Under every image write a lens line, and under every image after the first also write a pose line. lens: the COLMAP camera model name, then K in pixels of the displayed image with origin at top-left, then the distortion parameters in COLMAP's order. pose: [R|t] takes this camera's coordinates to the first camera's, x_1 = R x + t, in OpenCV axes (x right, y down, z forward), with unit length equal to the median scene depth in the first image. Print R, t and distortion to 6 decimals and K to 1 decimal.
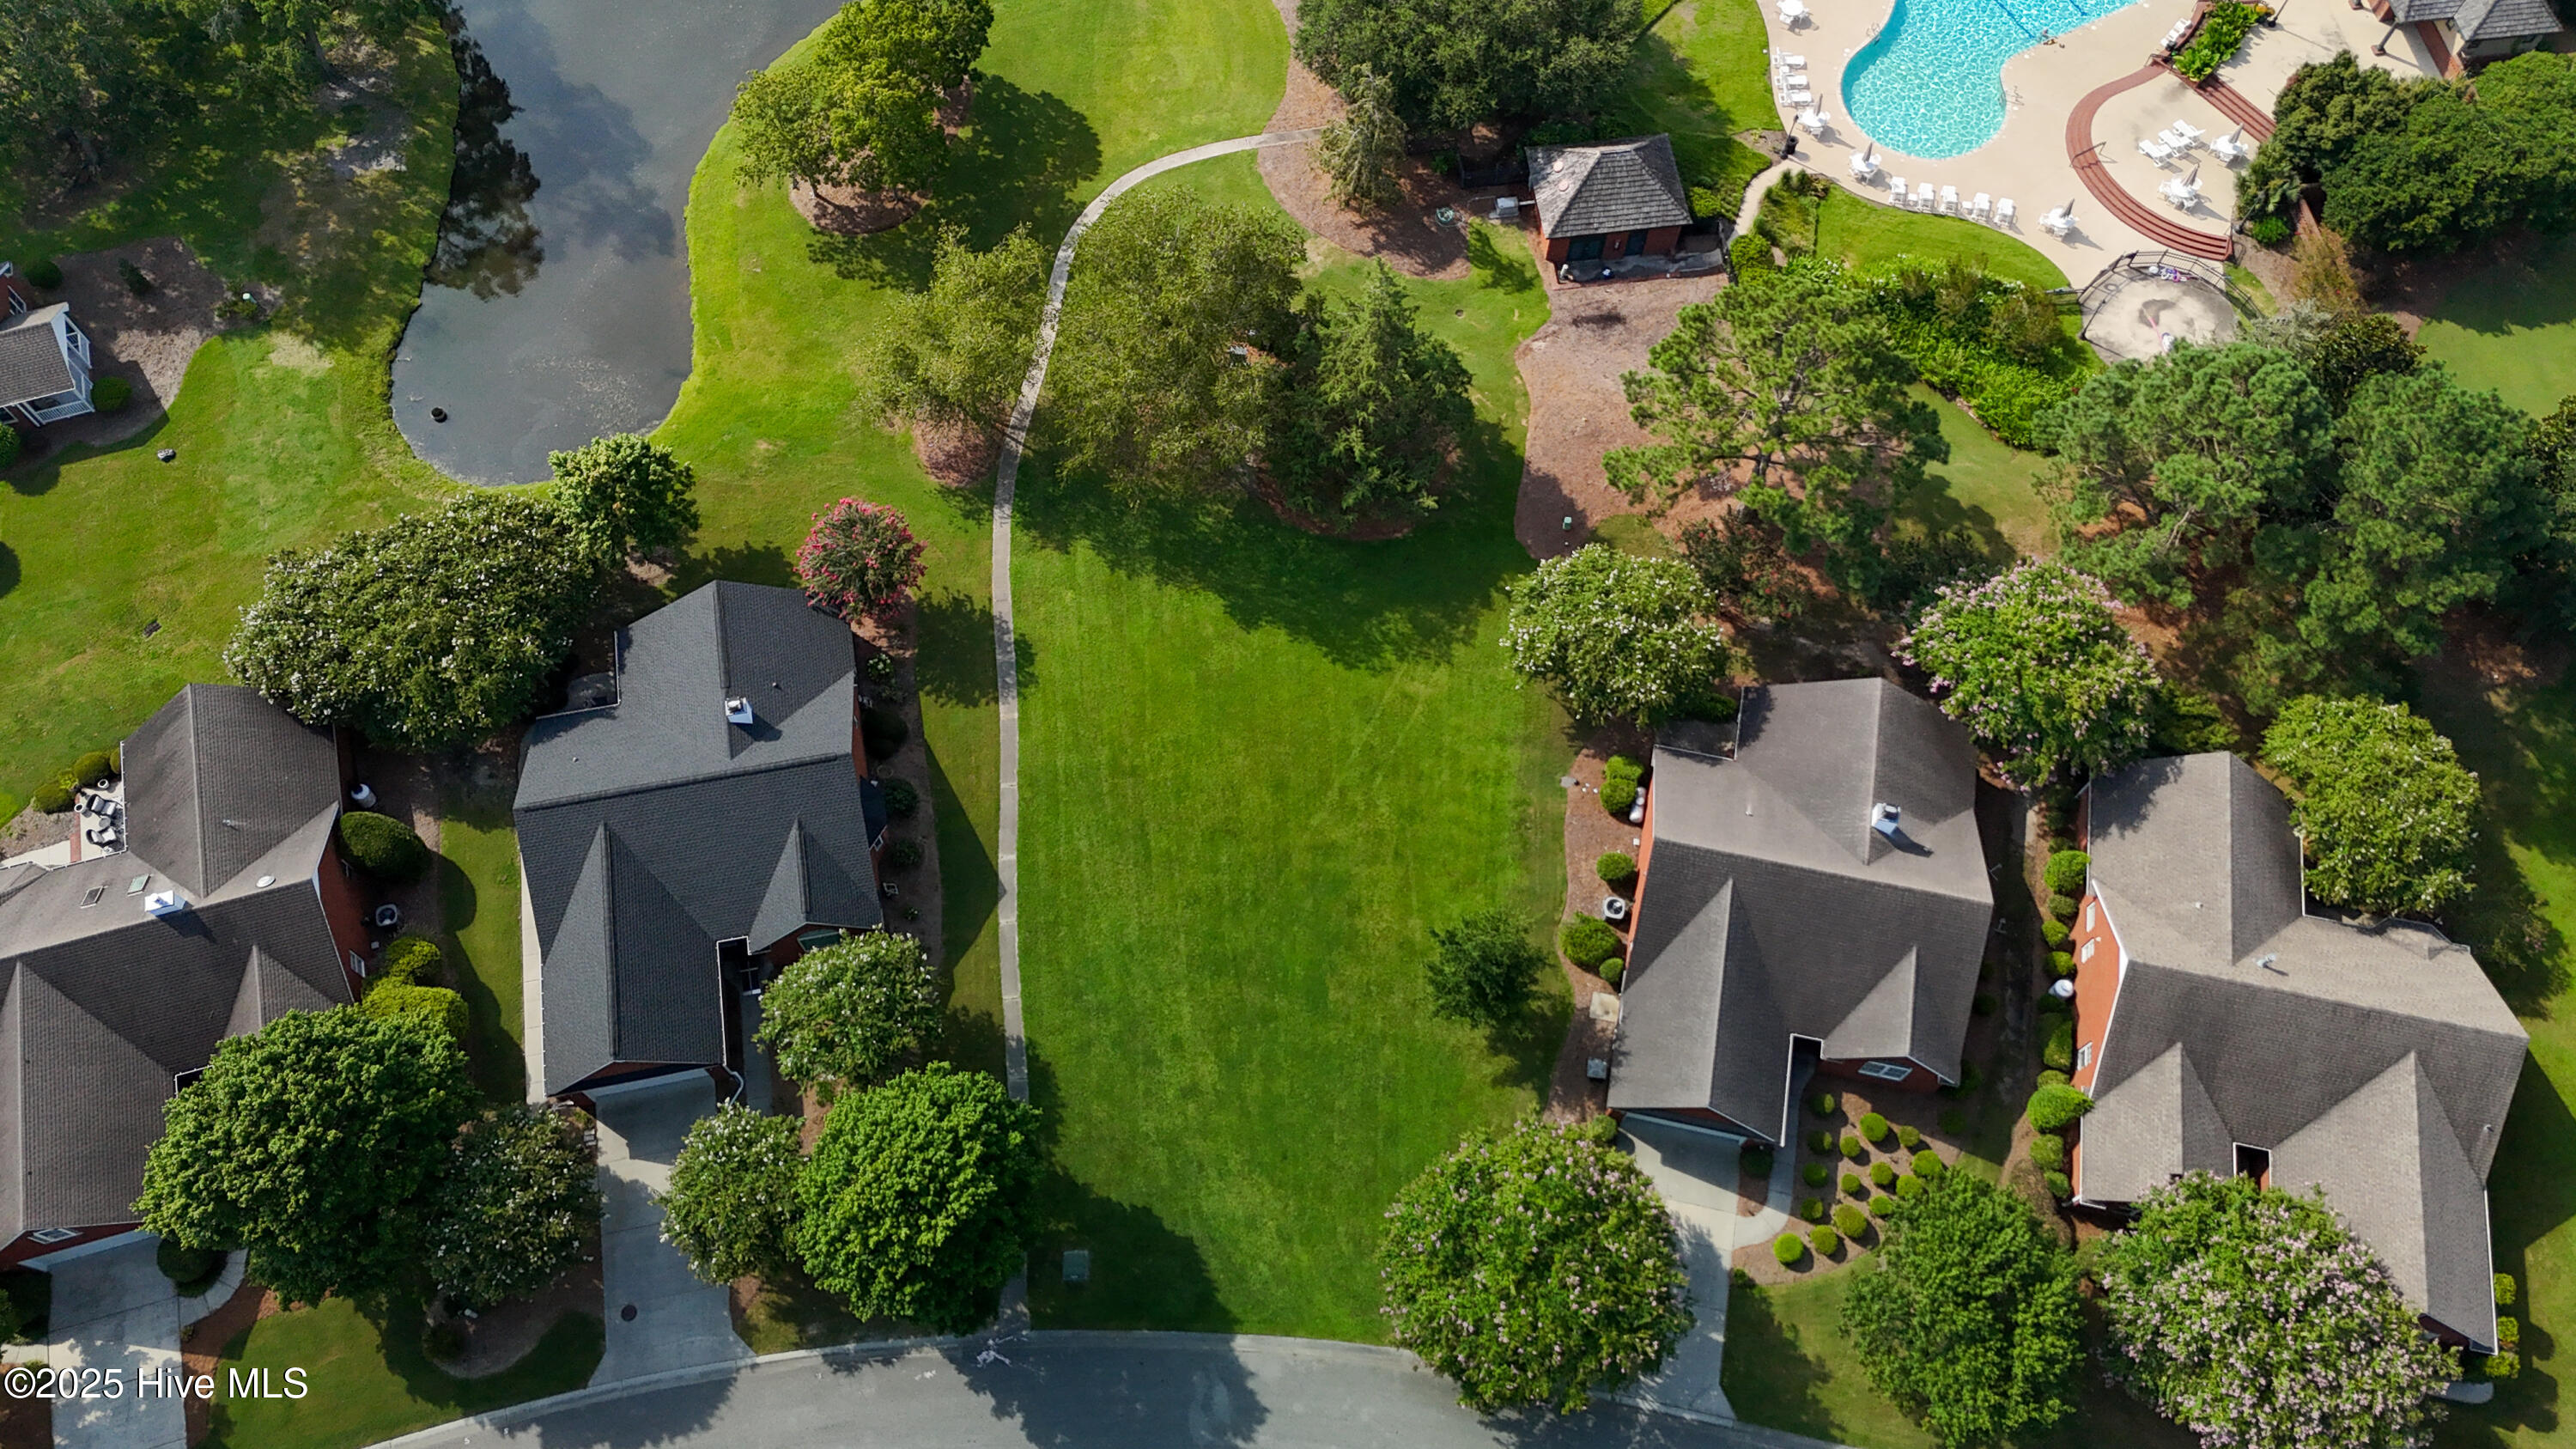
lens RADIAL K [[1915.5, 0, 1287.3], [0, 1915.5, 723.9], [0, 0, 1]] dist [0.080461, -0.078318]
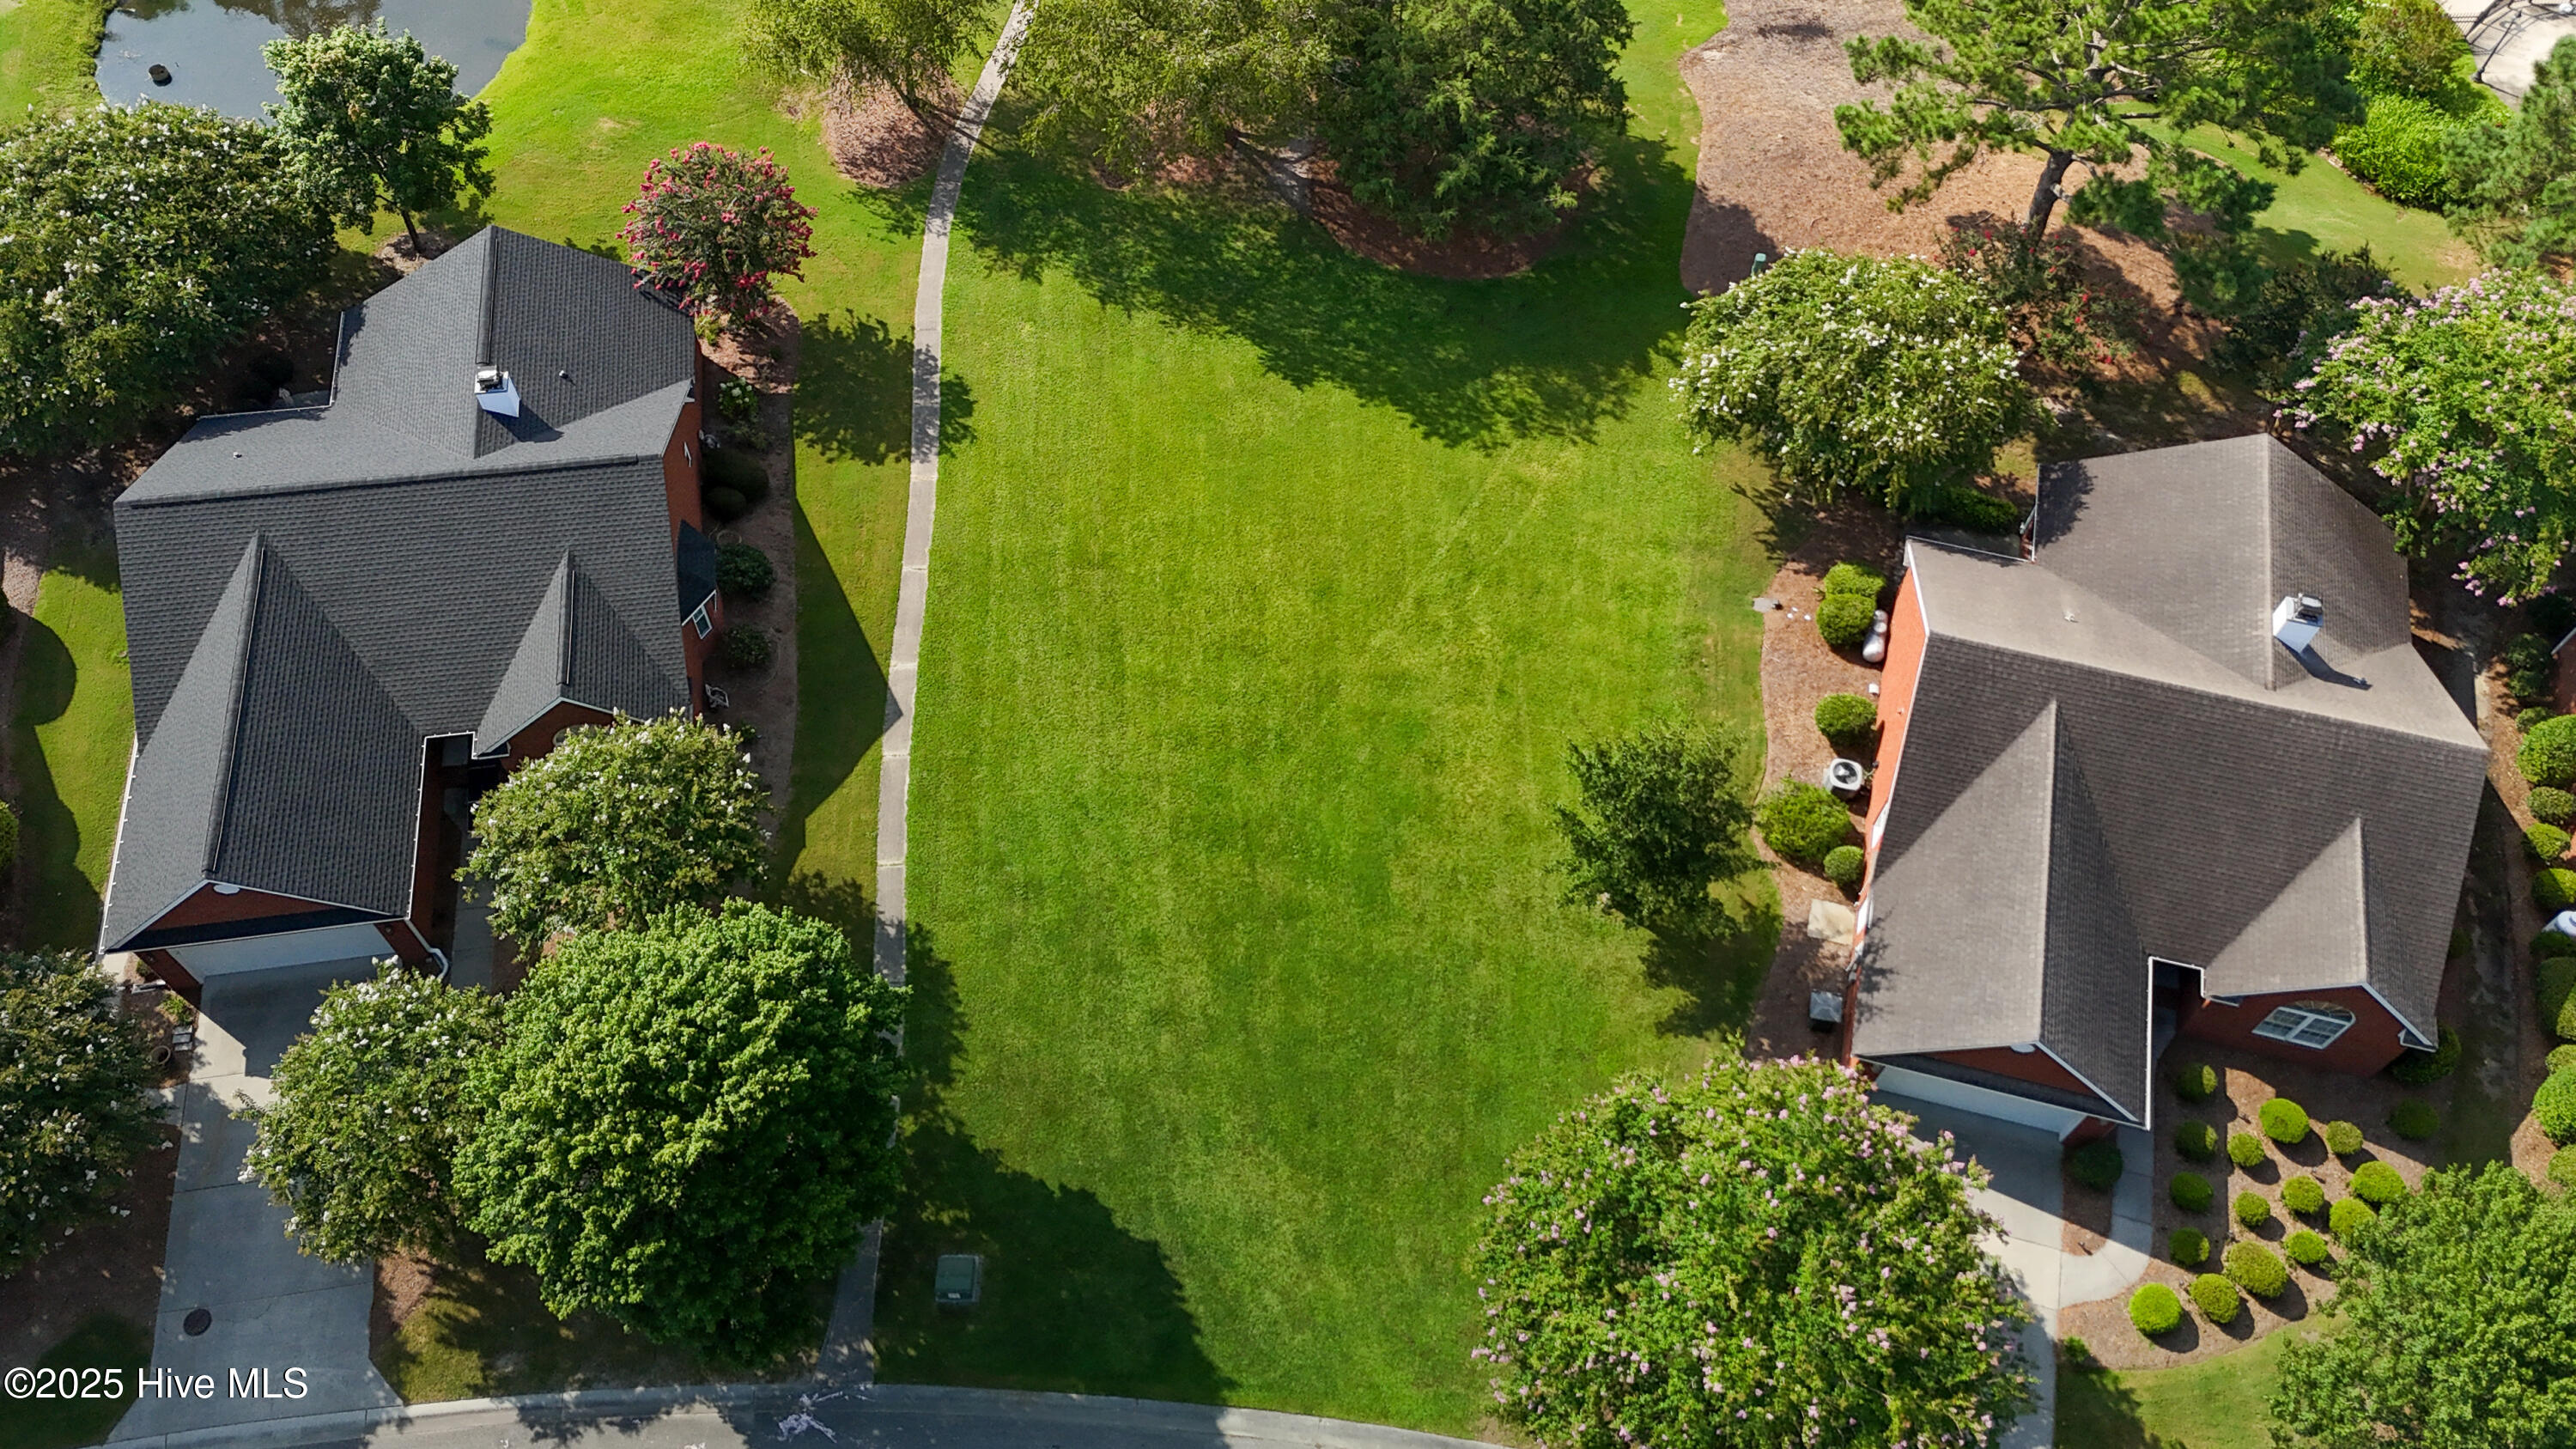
lens RADIAL K [[1915.5, 0, 1280.5], [0, 1915.5, 772.6], [0, 0, 1]] dist [0.080461, -0.078318]
pose [[0.998980, 0.042544, -0.015134, -0.007260], [-0.043917, 0.993350, -0.106429, 0.171330], [0.010505, 0.106985, 0.994205, 0.360162]]
